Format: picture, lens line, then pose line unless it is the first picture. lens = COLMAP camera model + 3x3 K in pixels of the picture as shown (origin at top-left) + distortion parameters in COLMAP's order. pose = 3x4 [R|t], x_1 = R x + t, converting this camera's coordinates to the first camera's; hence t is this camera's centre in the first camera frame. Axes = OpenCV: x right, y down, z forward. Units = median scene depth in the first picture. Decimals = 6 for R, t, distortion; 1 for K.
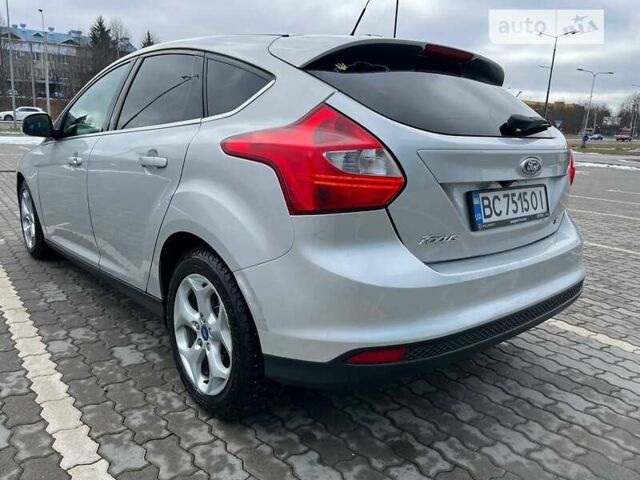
lens RADIAL K [[496.1, 0, 318.6], [0, 496.1, 237.1], [0, 0, 1]] dist [0.051945, -0.064621]
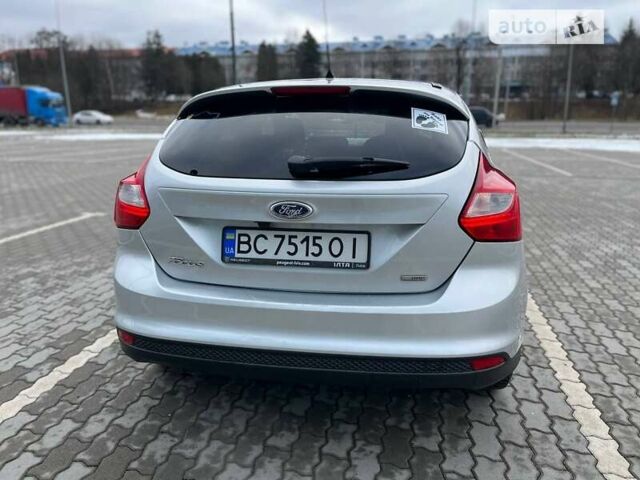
lens RADIAL K [[496.1, 0, 320.4], [0, 496.1, 239.1], [0, 0, 1]] dist [0.051945, -0.064621]
pose [[0.627526, 0.149288, -0.764149, 1.187729], [-0.140104, 0.987077, 0.077786, -0.165796], [0.765886, 0.058247, 0.640332, 0.419850]]
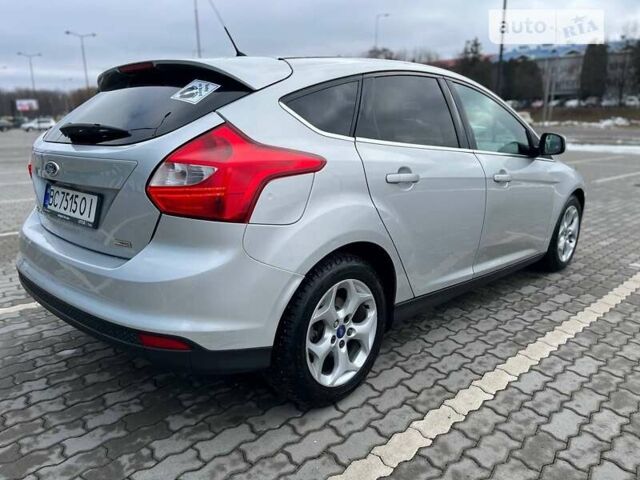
lens RADIAL K [[496.1, 0, 314.6], [0, 496.1, 245.9], [0, 0, 1]] dist [0.051945, -0.064621]
pose [[0.066170, 0.199082, -0.977746, 1.574180], [-0.211062, 0.960514, 0.181289, -0.298092], [0.975230, 0.194370, 0.105576, 1.464012]]
